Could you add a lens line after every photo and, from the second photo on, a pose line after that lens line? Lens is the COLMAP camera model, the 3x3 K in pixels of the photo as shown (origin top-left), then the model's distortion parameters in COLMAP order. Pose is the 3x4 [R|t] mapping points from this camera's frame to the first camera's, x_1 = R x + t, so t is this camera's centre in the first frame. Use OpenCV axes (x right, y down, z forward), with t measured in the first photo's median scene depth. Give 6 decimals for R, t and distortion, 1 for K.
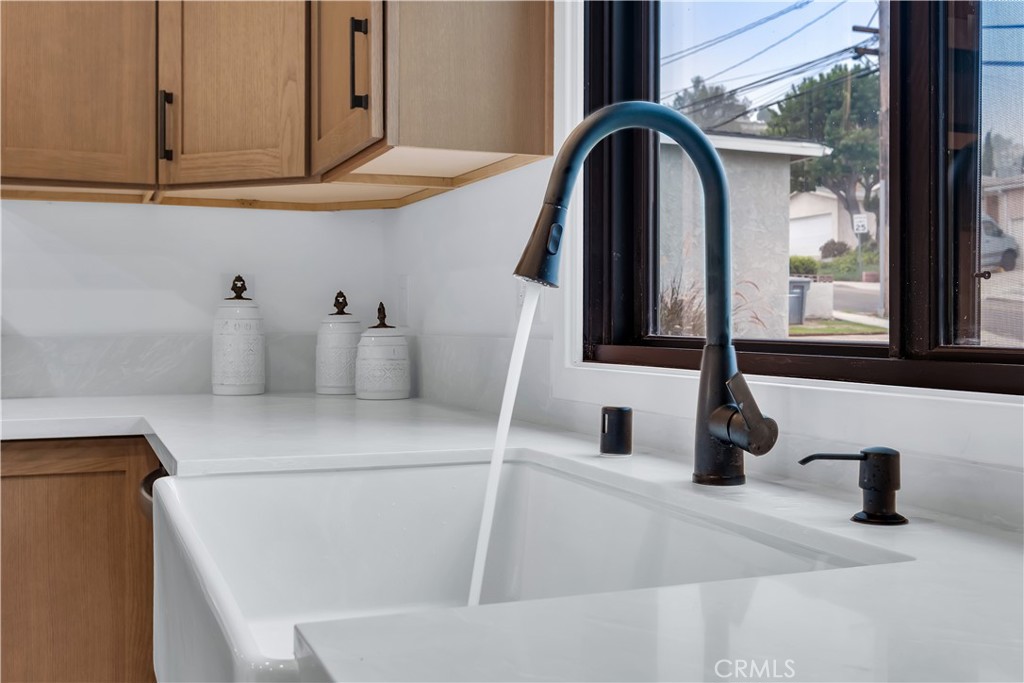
lens RADIAL K [[1070.9, 0, 512.0], [0, 1070.9, 341.5], [0, 0, 1]] dist [0.005082, 0.031692]
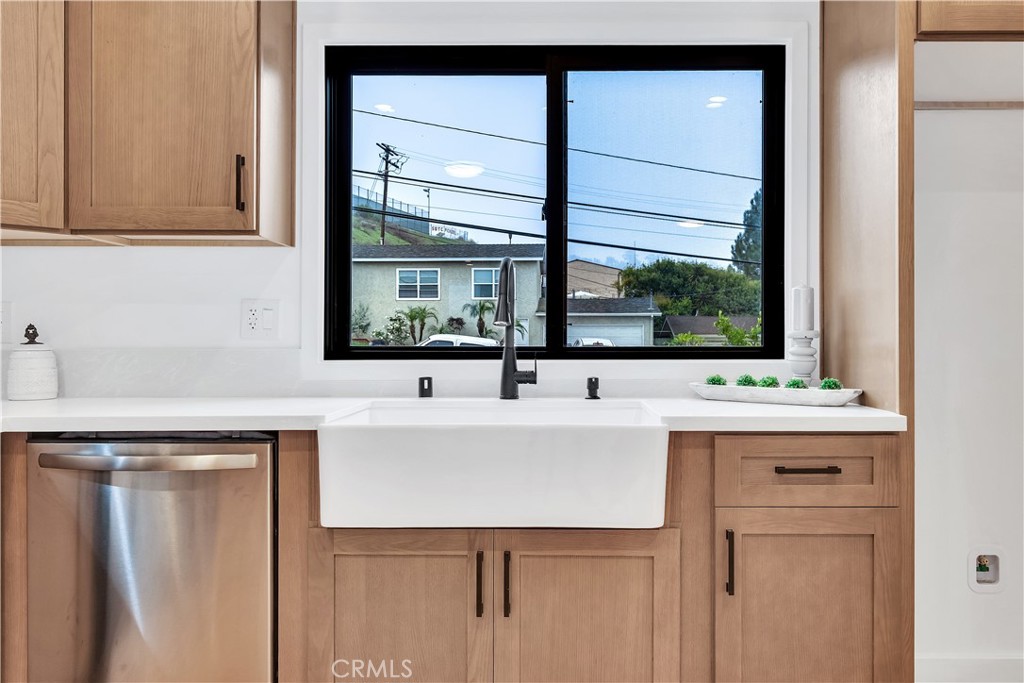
lens RADIAL K [[807.3, 0, 515.7], [0, 807.3, 336.5], [0, 0, 1]] dist [0.002153, 0.009813]
pose [[0.363003, 0.002851, 0.931783, -0.912506], [0.015600, 0.999837, -0.009137, -0.004802], [-0.931657, 0.017853, 0.362900, 0.125083]]
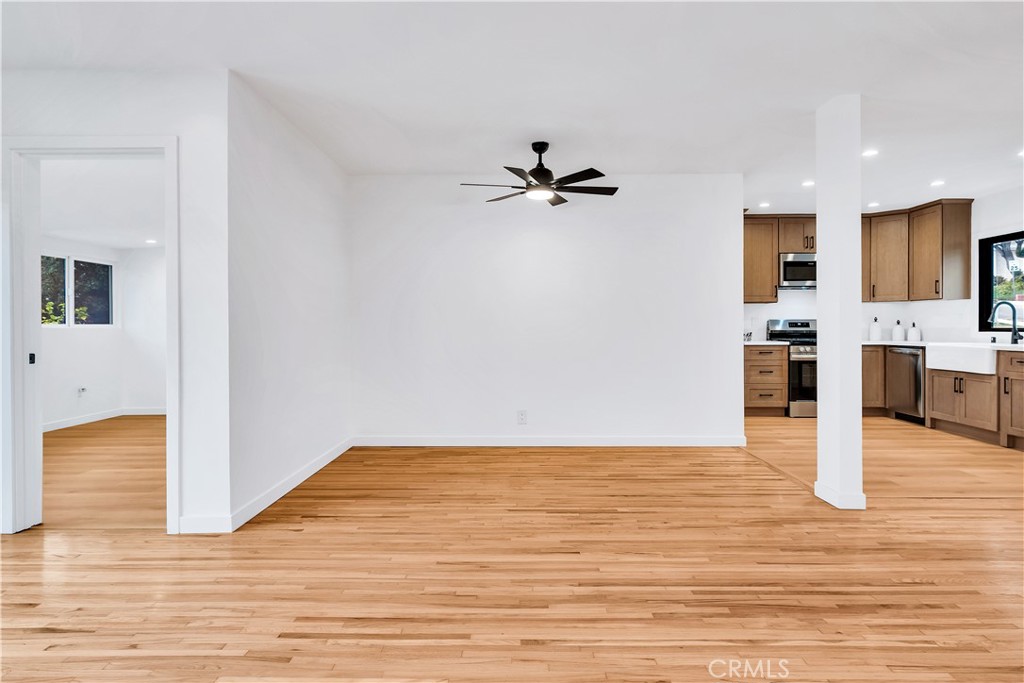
lens RADIAL K [[580.5, 0, 514.7], [0, 580.5, 330.7], [0, 0, 1]] dist [0.004526, 0.000093]
pose [[0.924200, -0.001807, -0.381906, -0.938897], [-0.002428, 0.999941, -0.010608, 0.044409], [0.381902, 0.010732, 0.924140, -2.639643]]
